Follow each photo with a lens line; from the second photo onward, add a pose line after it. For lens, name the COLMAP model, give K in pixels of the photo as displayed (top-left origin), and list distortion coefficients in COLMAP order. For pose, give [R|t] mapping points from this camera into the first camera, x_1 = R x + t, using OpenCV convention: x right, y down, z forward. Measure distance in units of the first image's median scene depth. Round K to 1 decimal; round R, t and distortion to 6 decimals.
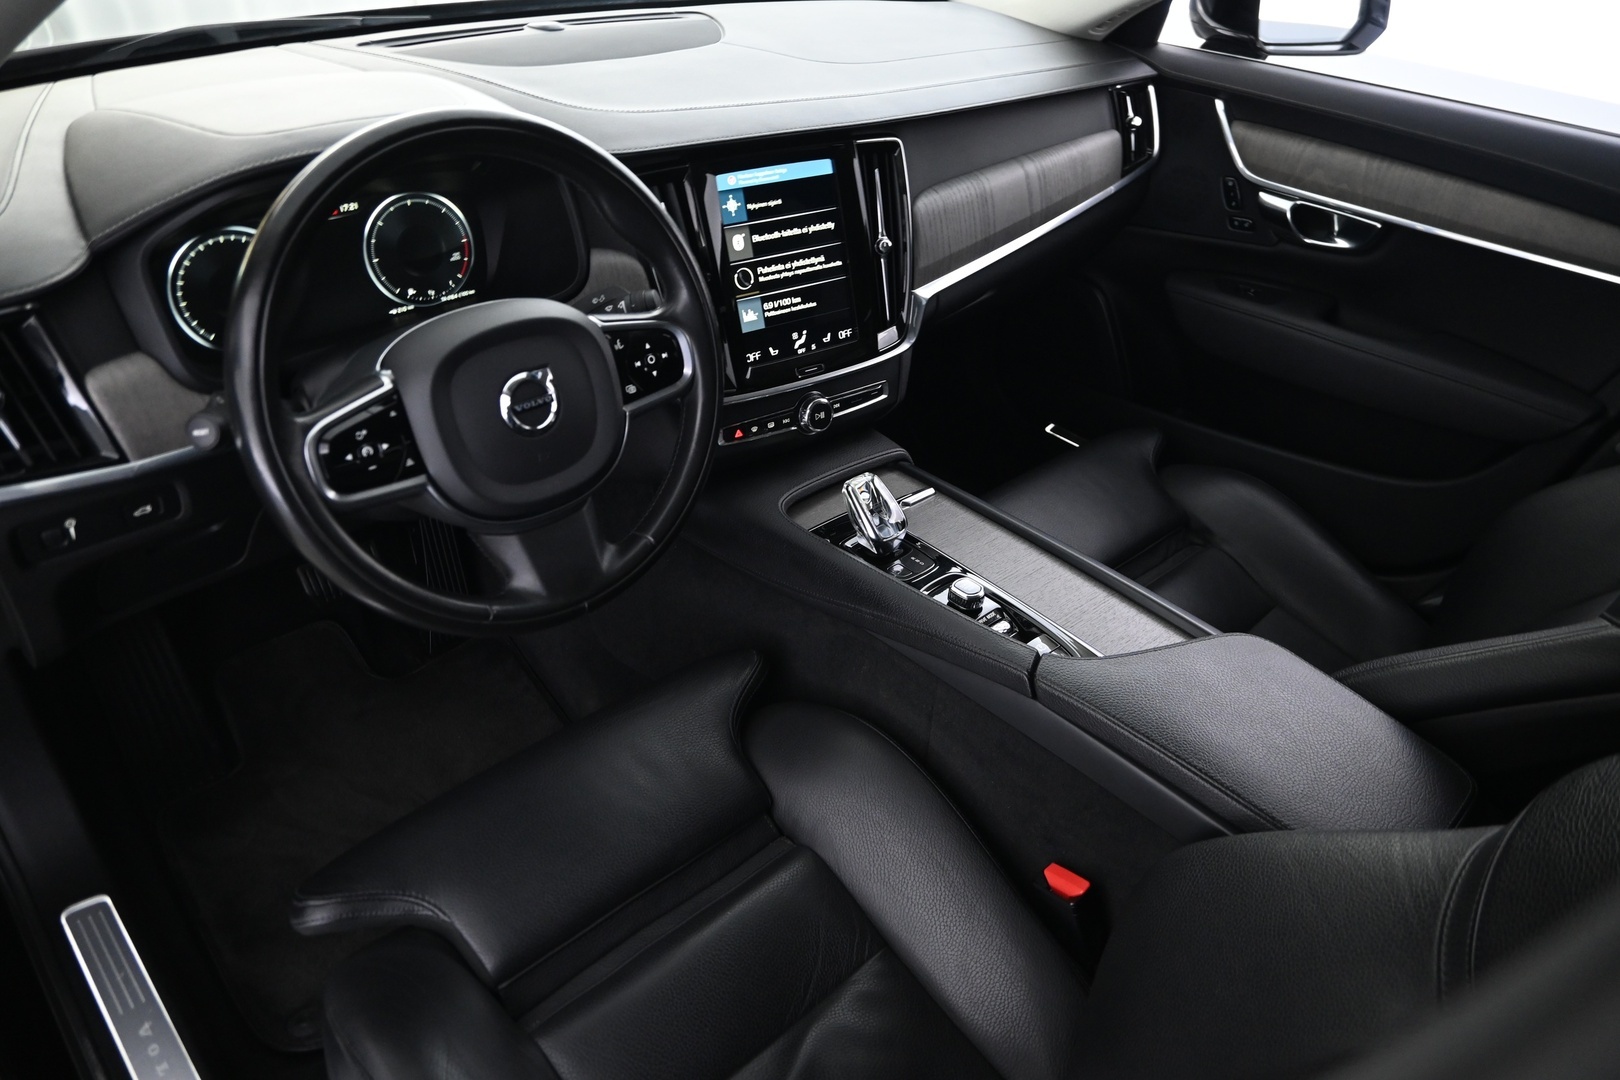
lens RADIAL K [[1096.1, 0, 804.4], [0, 1096.1, 538.0], [0, 0, 1]] dist [-0.004406, 0.004877]
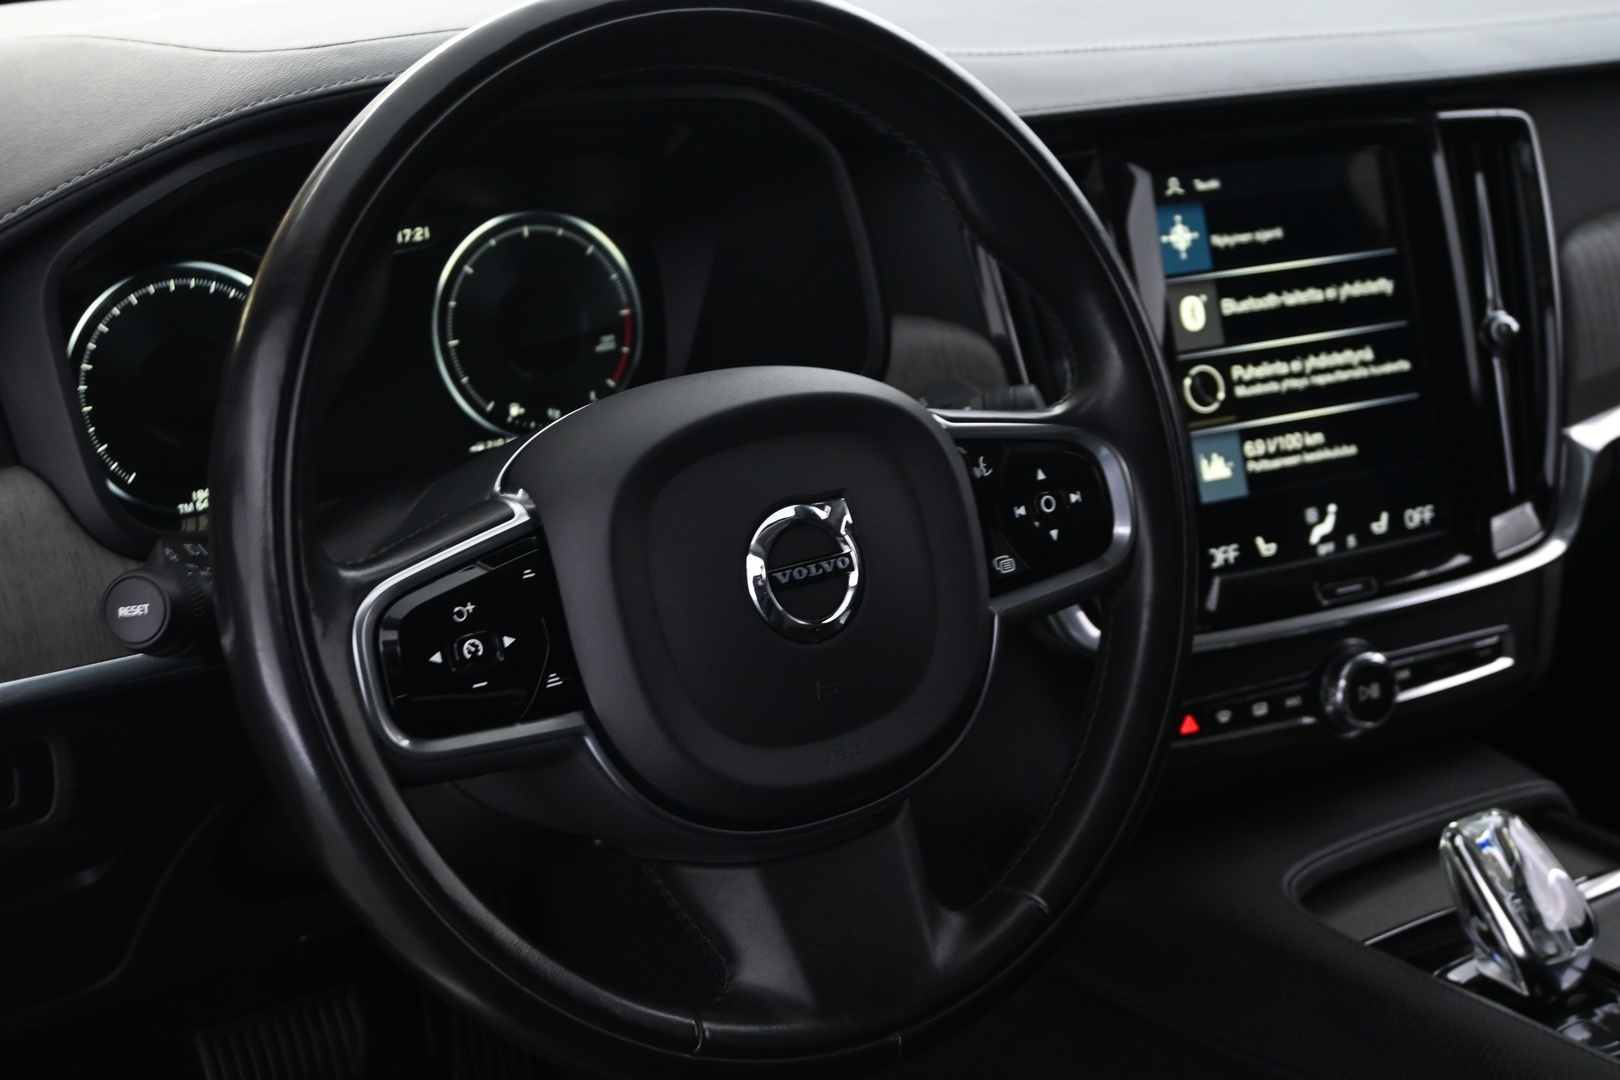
lens RADIAL K [[2371.2, 0, 808.9], [0, 2371.2, 542.2], [0, 0, 1]] dist [0.018192, 0.000000]
pose [[0.989614, -0.003648, -0.143704, -0.083524], [-0.032765, 0.967641, -0.250196, 0.090249], [0.139967, 0.252306, 0.957471, 0.035196]]
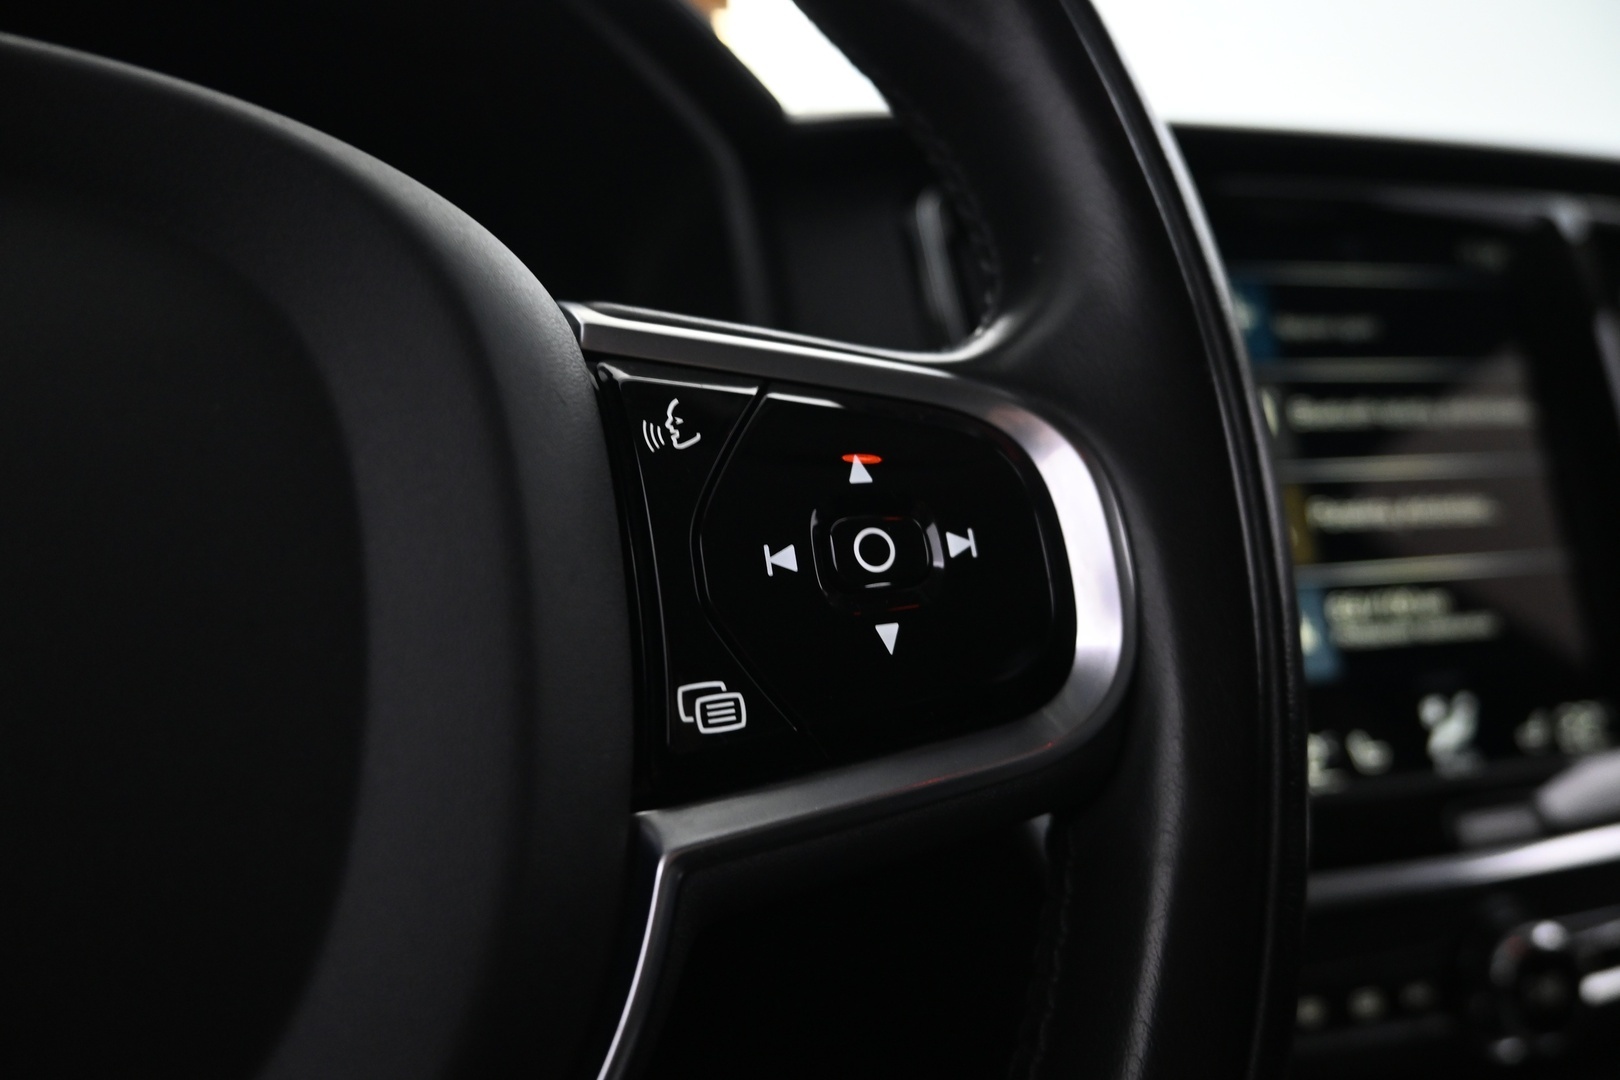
lens RADIAL K [[1096.1, 0, 813.9], [0, 1096.1, 532.1], [0, 0, 1]] dist [-0.004406, 0.004877]
pose [[0.941926, -0.004751, -0.335788, -0.080555], [-0.144140, 0.897392, -0.417027, -0.082864], [0.303314, 0.441209, 0.844592, 0.744184]]
